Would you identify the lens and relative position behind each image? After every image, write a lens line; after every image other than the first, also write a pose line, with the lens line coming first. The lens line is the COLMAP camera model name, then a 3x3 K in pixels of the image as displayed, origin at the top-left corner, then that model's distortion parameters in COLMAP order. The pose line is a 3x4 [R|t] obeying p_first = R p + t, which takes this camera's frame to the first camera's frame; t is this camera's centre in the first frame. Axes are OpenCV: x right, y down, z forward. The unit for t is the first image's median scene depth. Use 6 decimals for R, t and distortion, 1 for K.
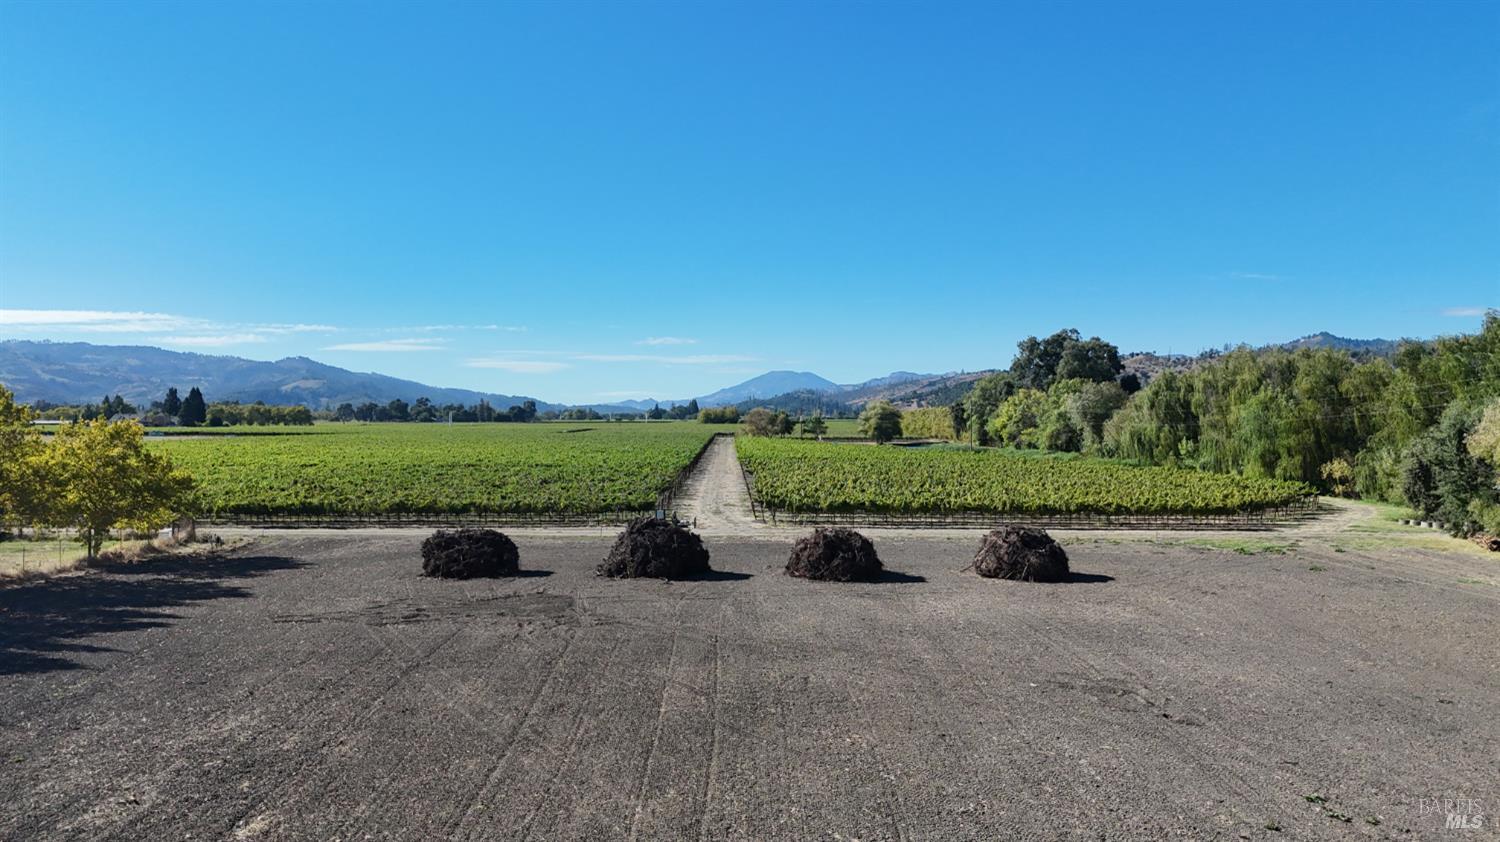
lens RADIAL K [[1082.9, 0, 748.4], [0, 1082.9, 477.8], [0, 0, 1]] dist [0.067713, -0.056314]
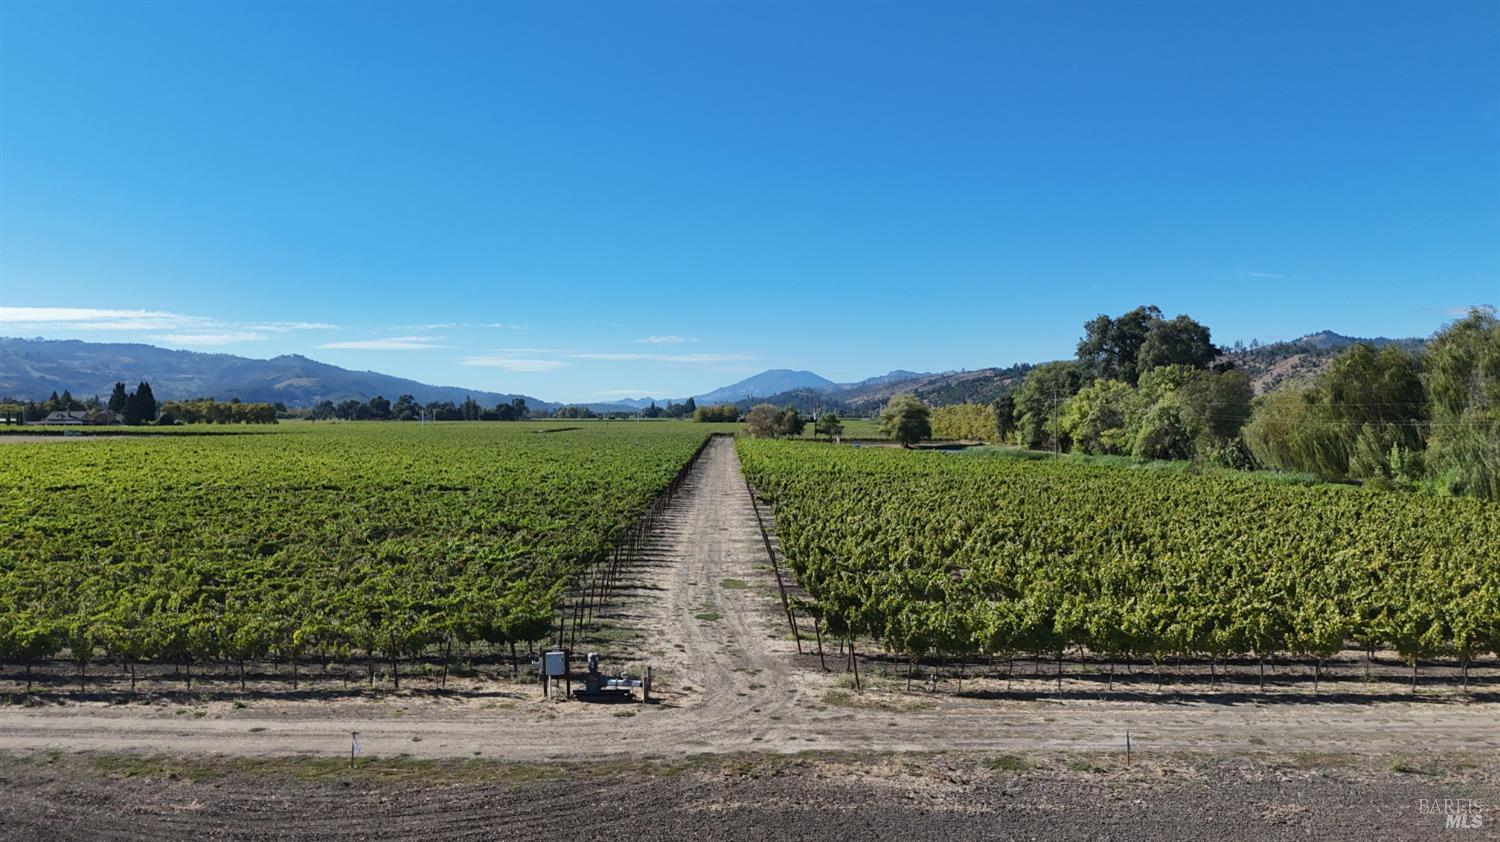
lens RADIAL K [[1082.9, 0, 748.4], [0, 1082.9, 477.8], [0, 0, 1]] dist [0.067713, -0.056314]
pose [[0.999998, 0.000643, 0.002074, -0.004394], [-0.000645, 0.999999, 0.001145, -0.009311], [-0.002073, -0.001147, 0.999997, 0.182682]]
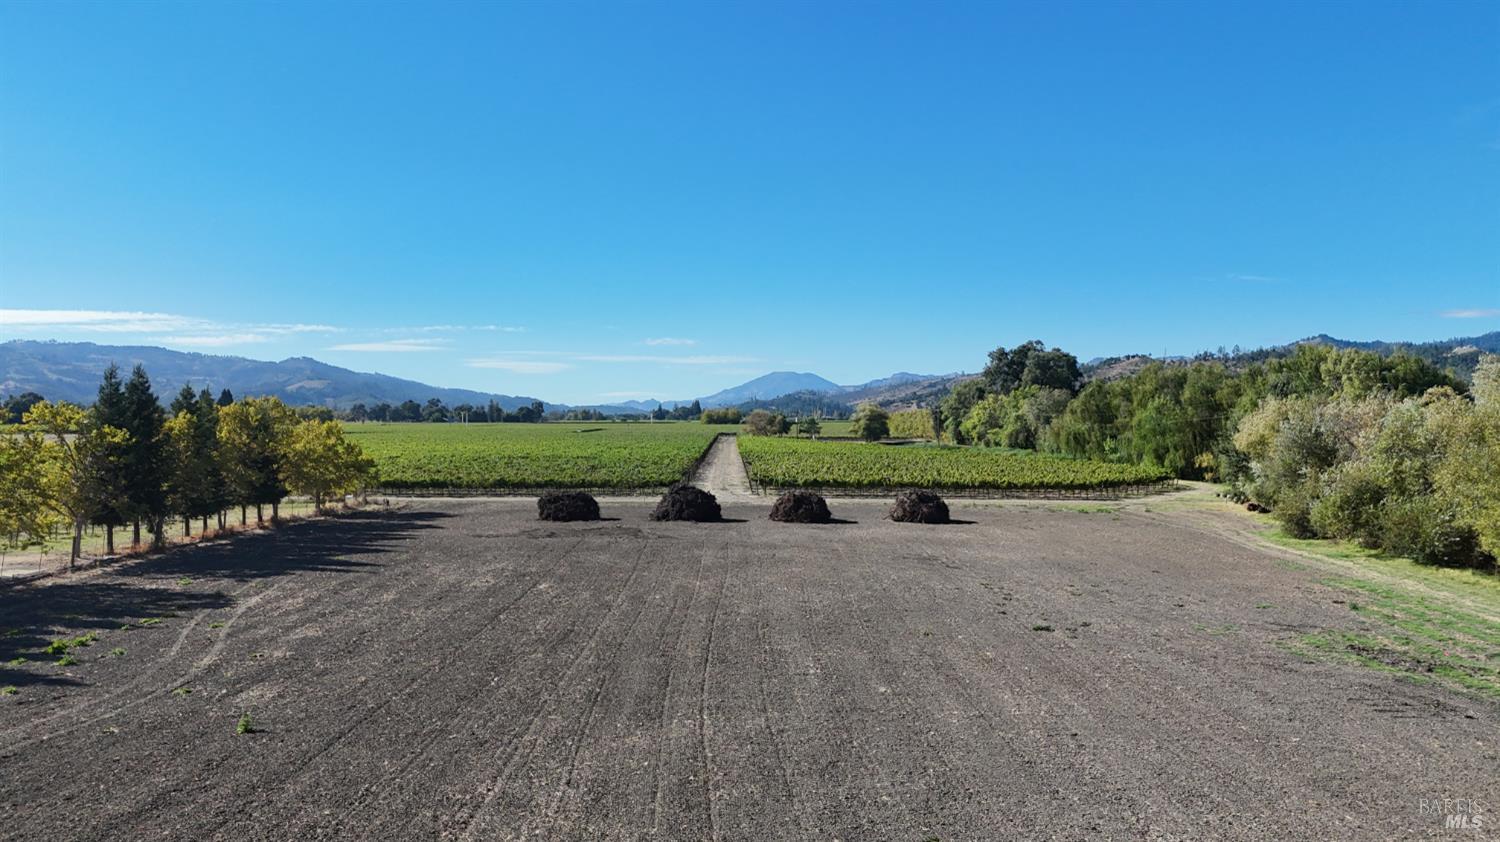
lens RADIAL K [[1082.9, 0, 748.4], [0, 1082.9, 477.8], [0, 0, 1]] dist [0.067713, -0.056314]
pose [[0.999997, 0.001709, -0.001597, 0.001284], [-0.001710, 0.999998, -0.000611, 0.006159], [0.001596, 0.000614, 0.999999, -0.120843]]
